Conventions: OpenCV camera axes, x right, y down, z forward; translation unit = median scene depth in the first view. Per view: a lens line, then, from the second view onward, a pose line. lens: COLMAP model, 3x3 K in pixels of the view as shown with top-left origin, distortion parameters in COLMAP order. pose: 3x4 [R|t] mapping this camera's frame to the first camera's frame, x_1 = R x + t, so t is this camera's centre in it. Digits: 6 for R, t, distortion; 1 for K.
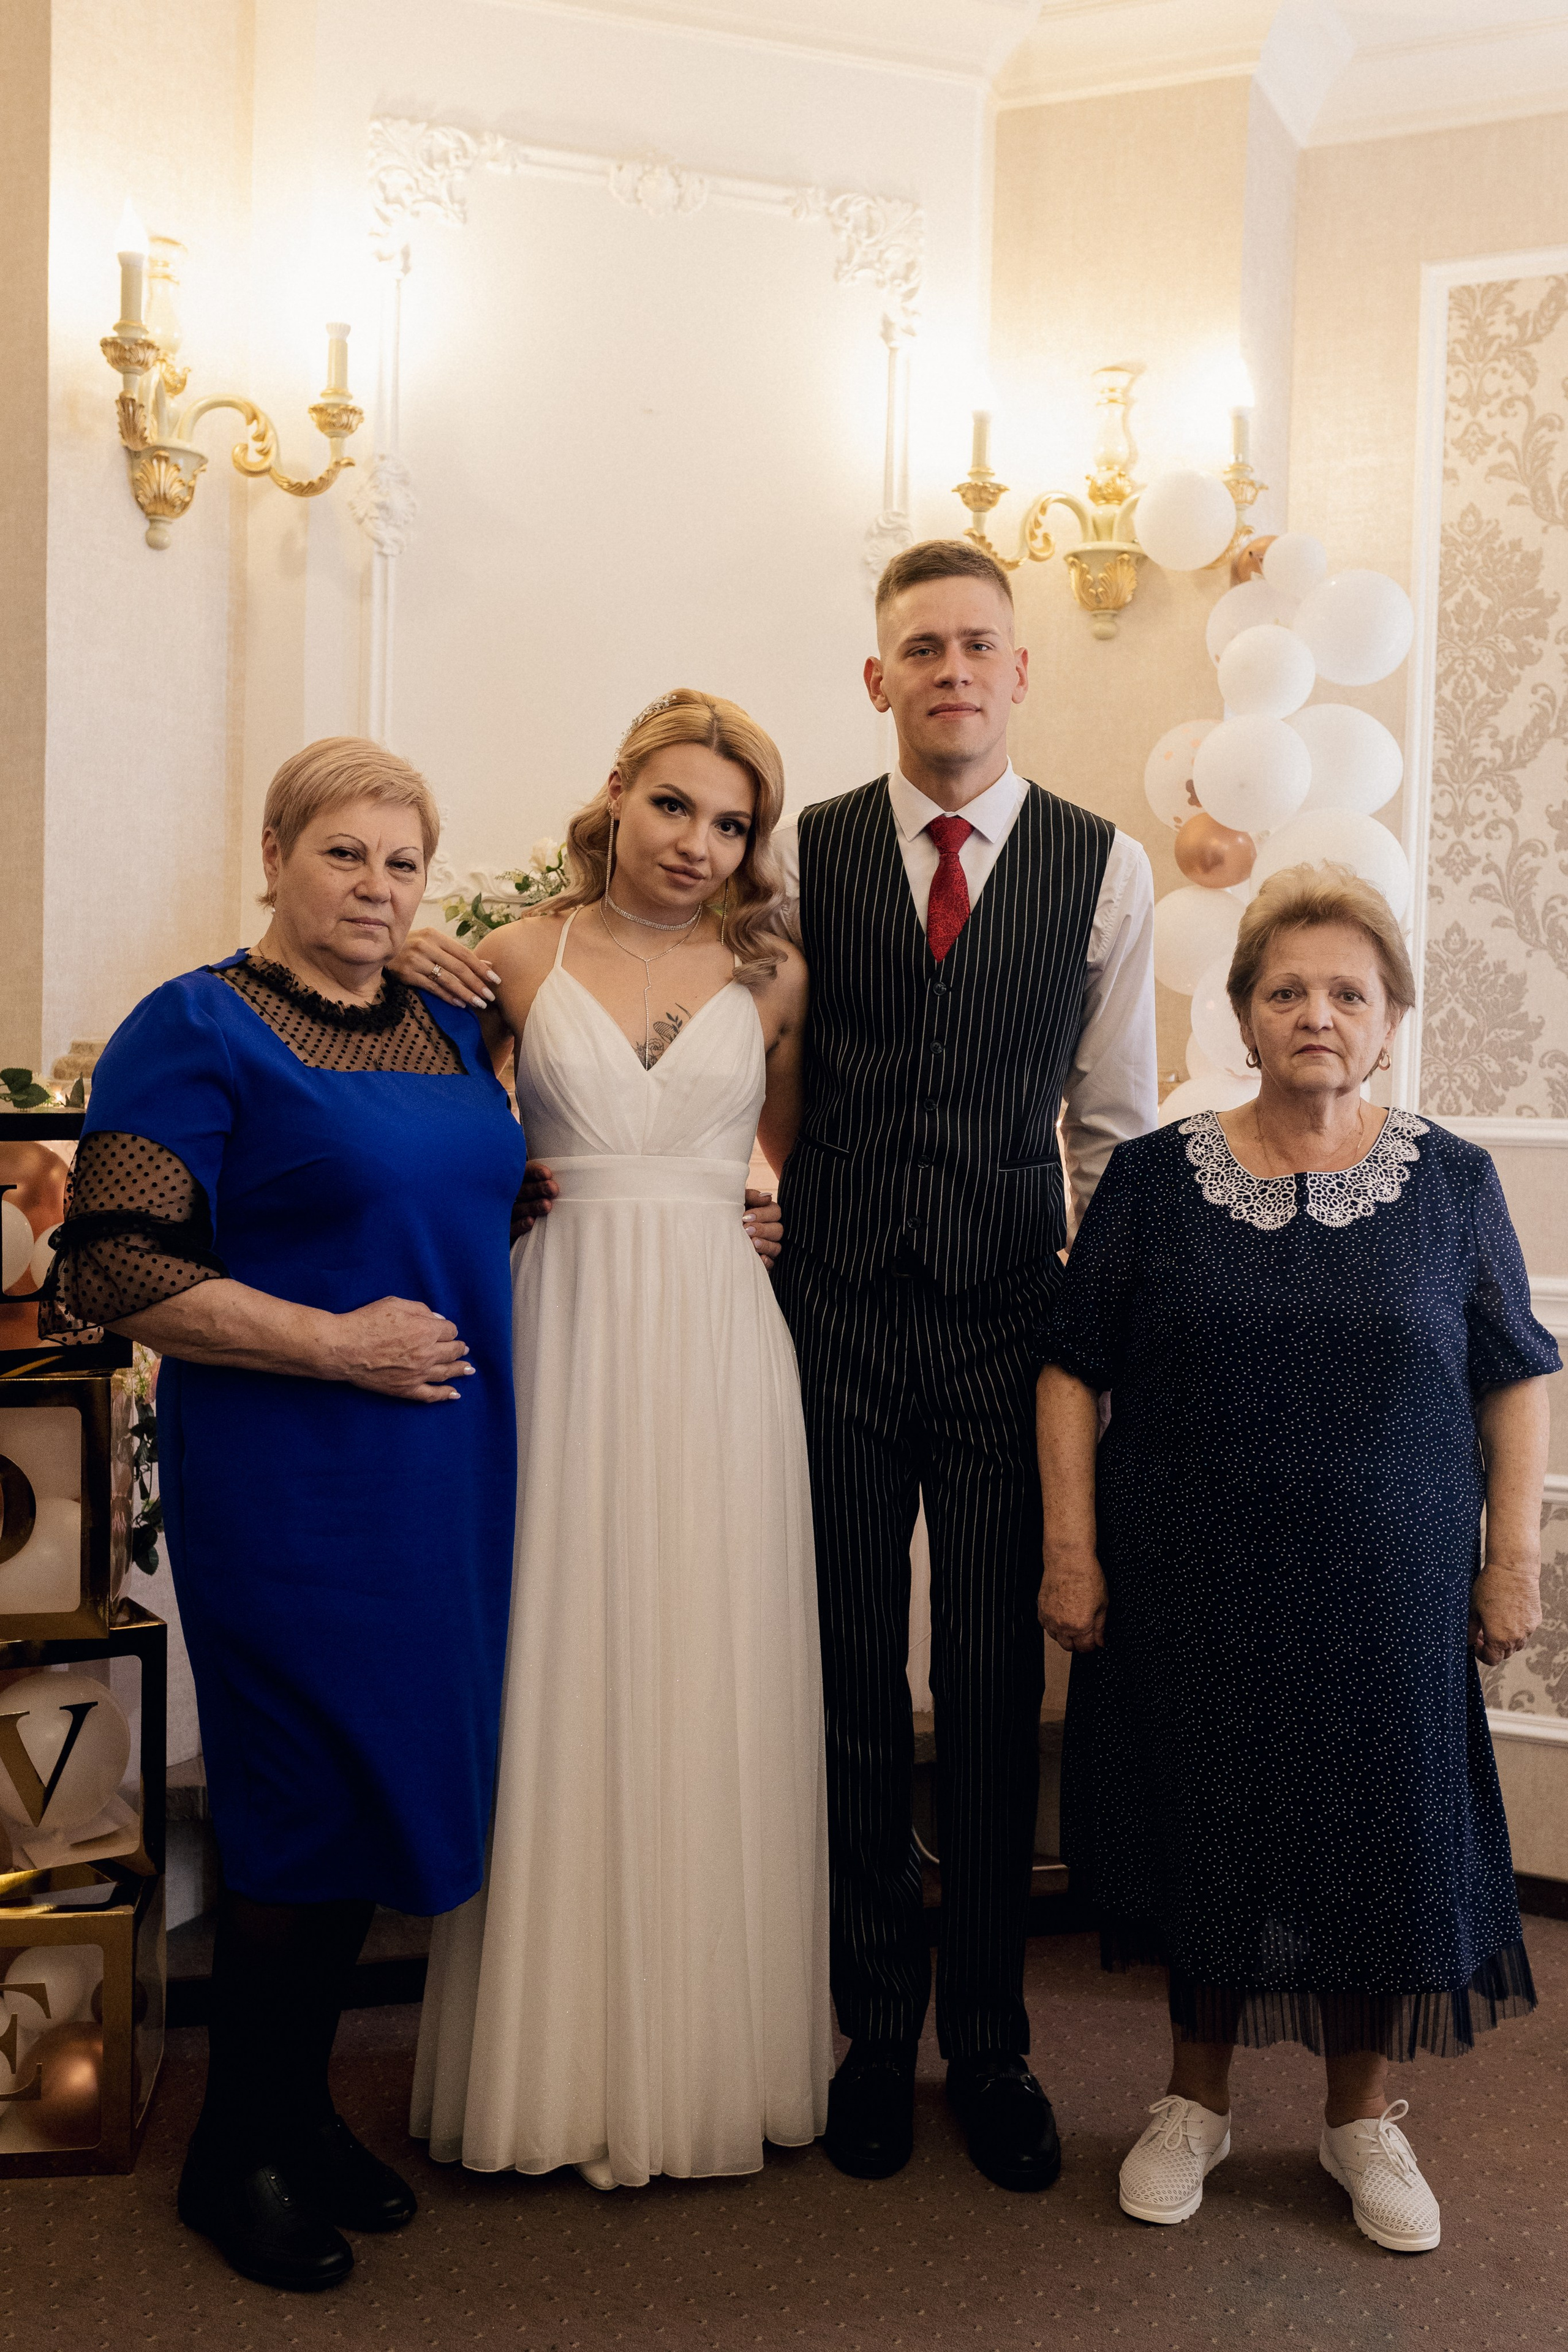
lens RADIAL K [[2367.7, 0, 792.1], [0, 2367.7, 1171.2], [0, 0, 1]] dist [-0.007604, 0.004773]
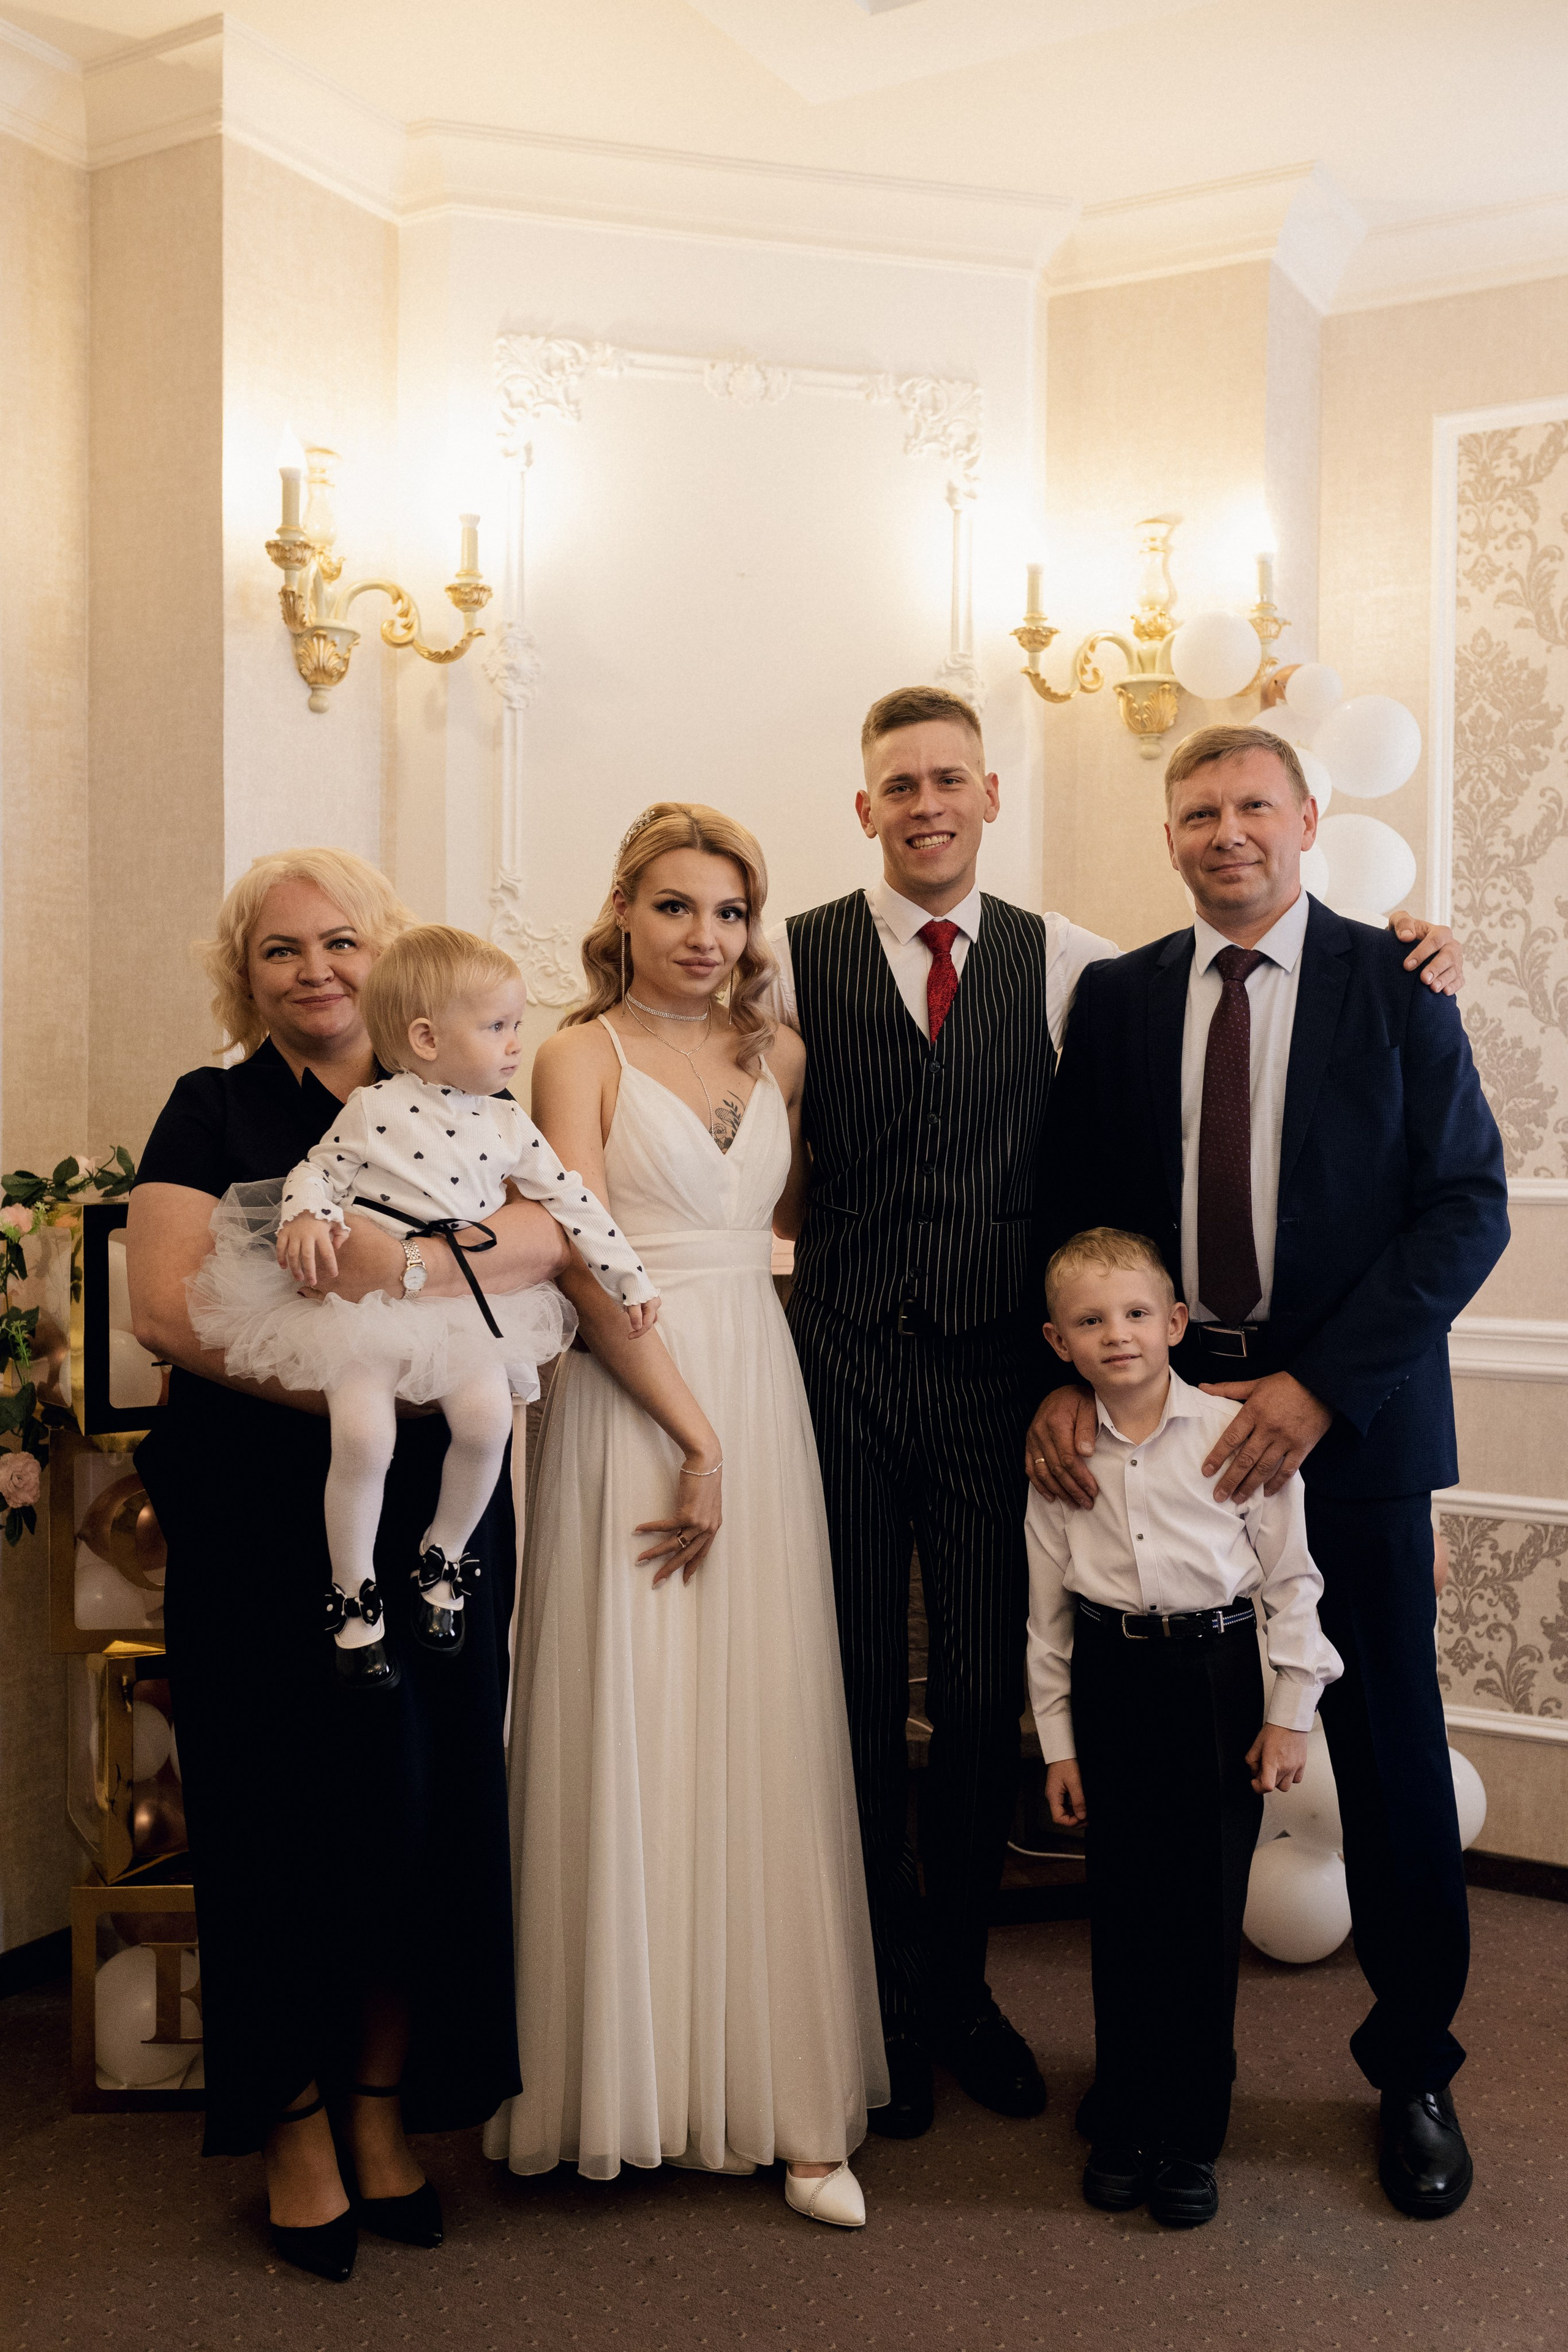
lens RADIAL K [[2212.2, 0, 790.6], [0, 2212.2, 1170.7], [0, 0, 1]] dist [-0.007512, 0.004451]
pose [[0.997133, -0.014713, -0.074231, 0.036762], [0.013320, 0.999726, -0.019224, -0.011120], [0.074493, 0.018180, 0.997056, -0.058963]]
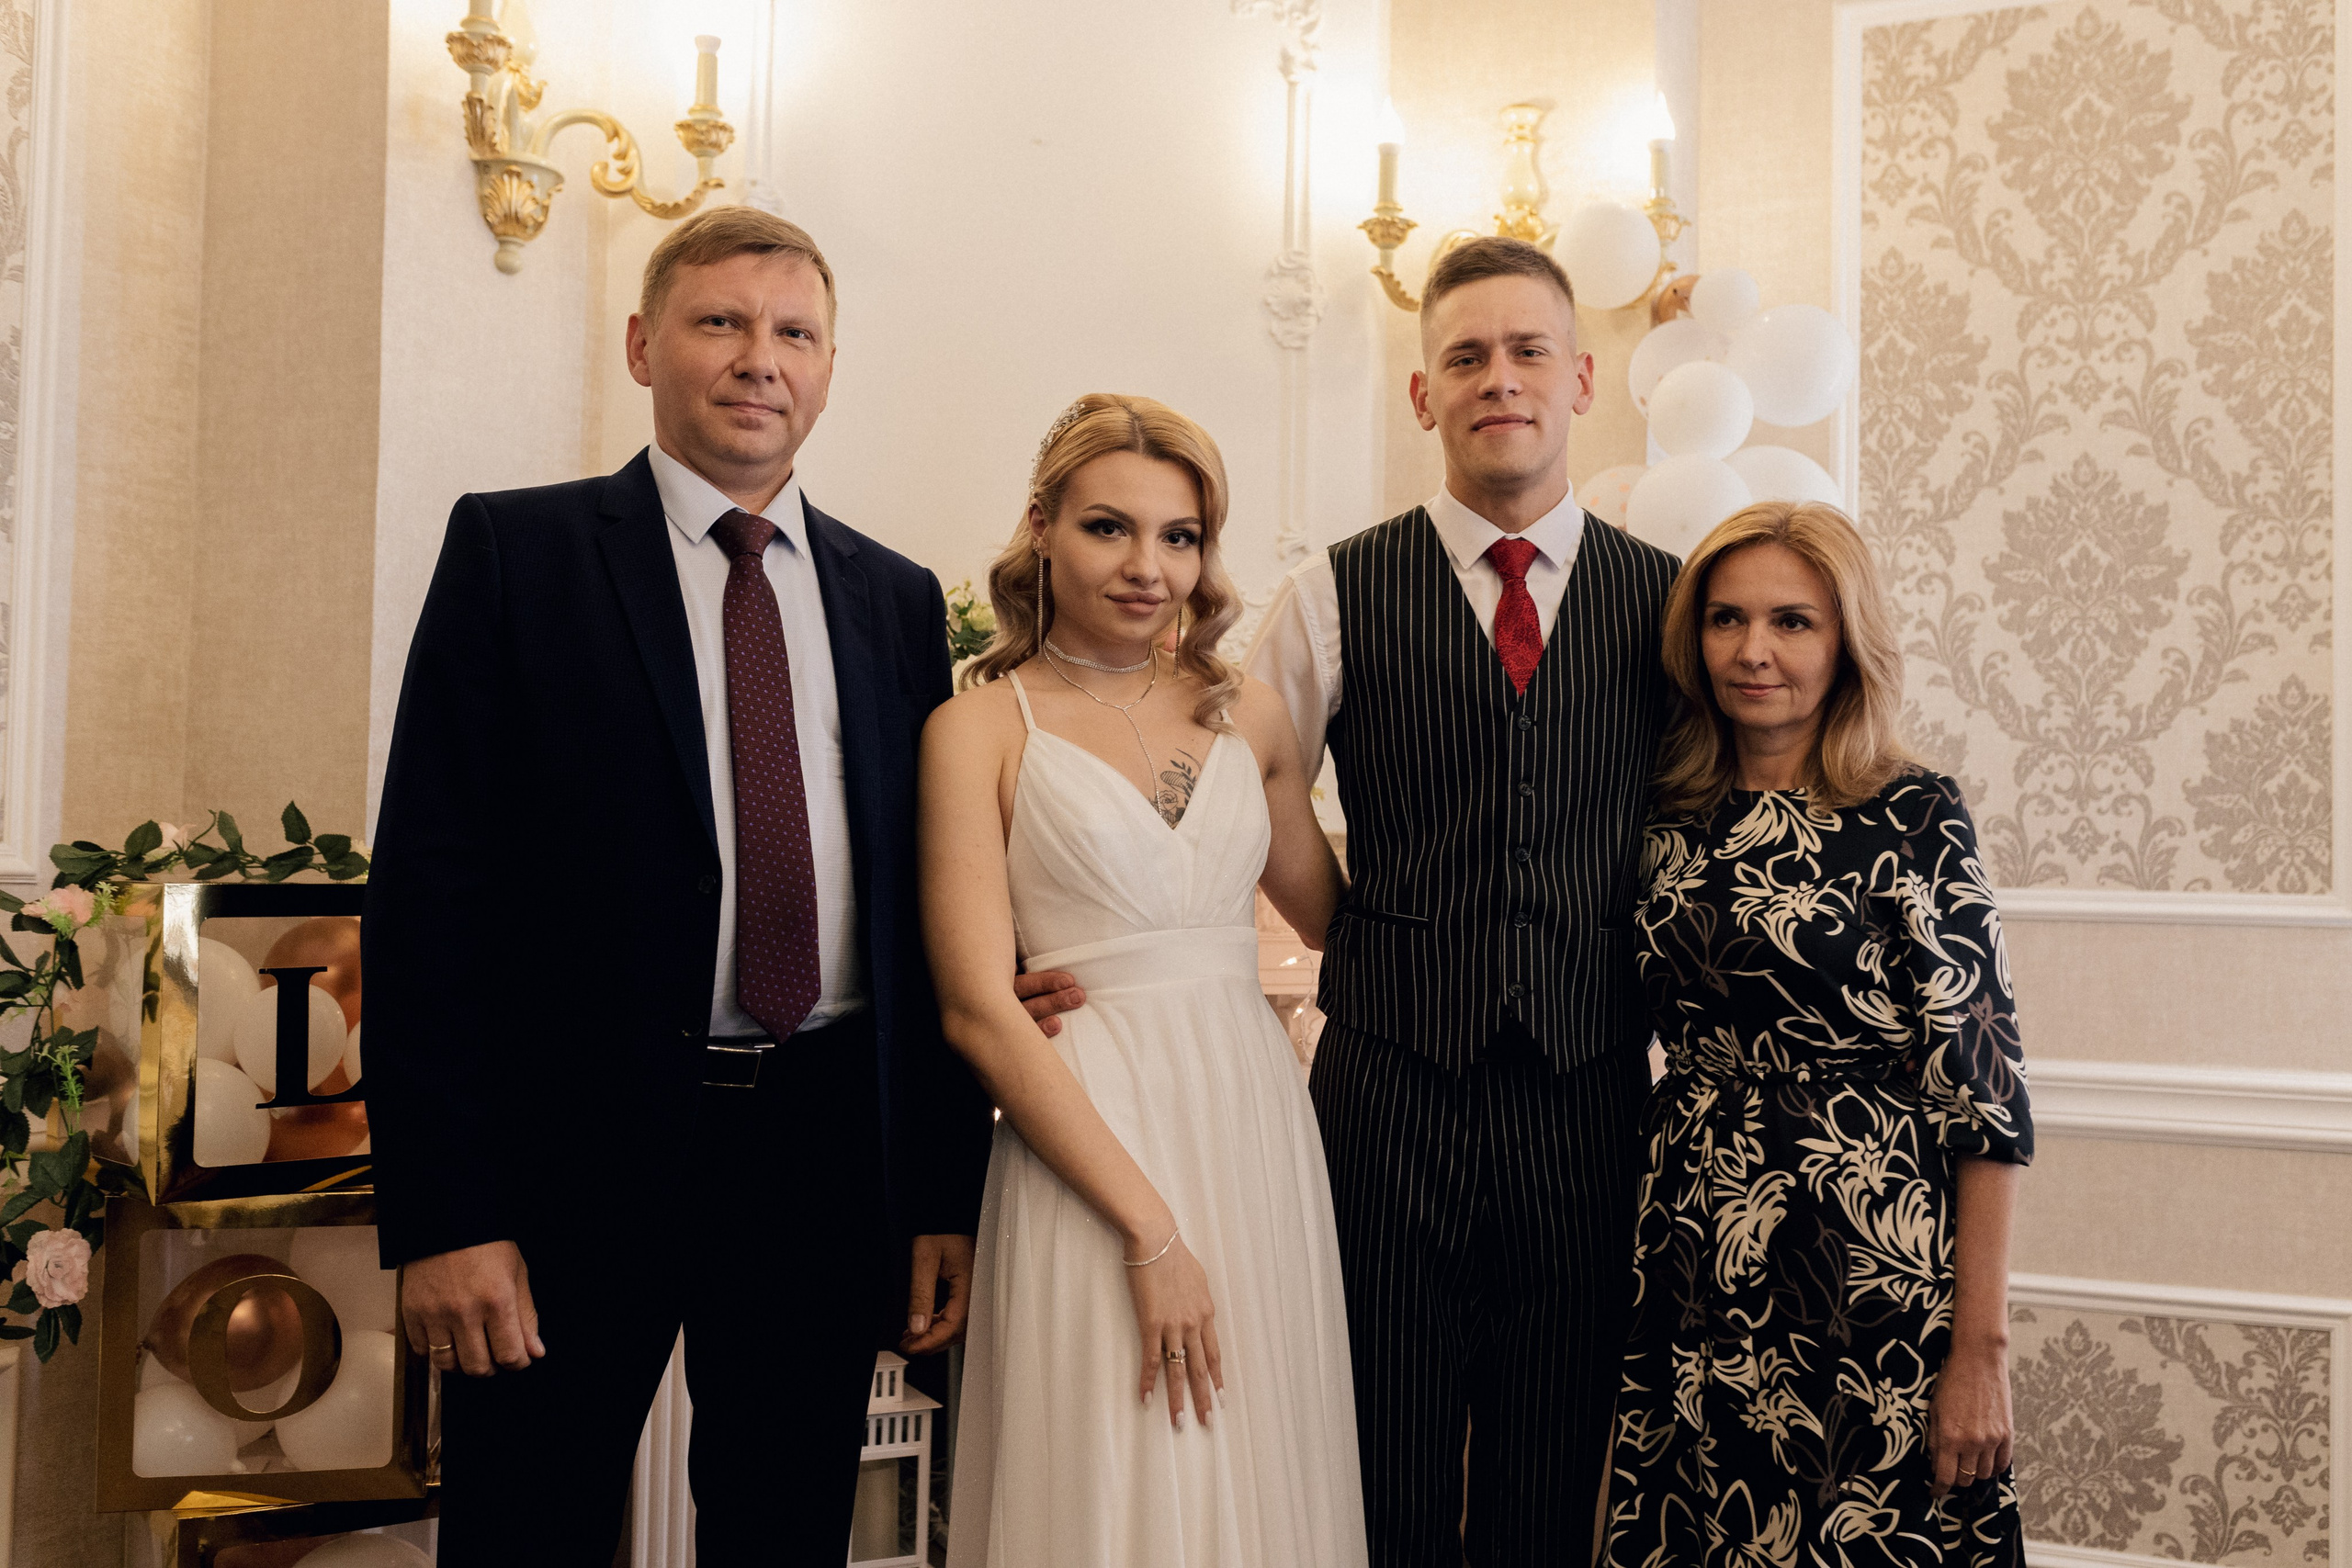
lens RADIAL K [[2218.8, 0, 1182.3], [0, 2218.8, 790.5], [0, 0, 1]] dist [0.000110, -0.003942]
pose [[0.999598, -0.004375, 0.028024, -0.027593], [0.006475, 0.997139, -0.075306, 0.003417], [-0.027614, 0.075457, 0.996767, 0.130872]]
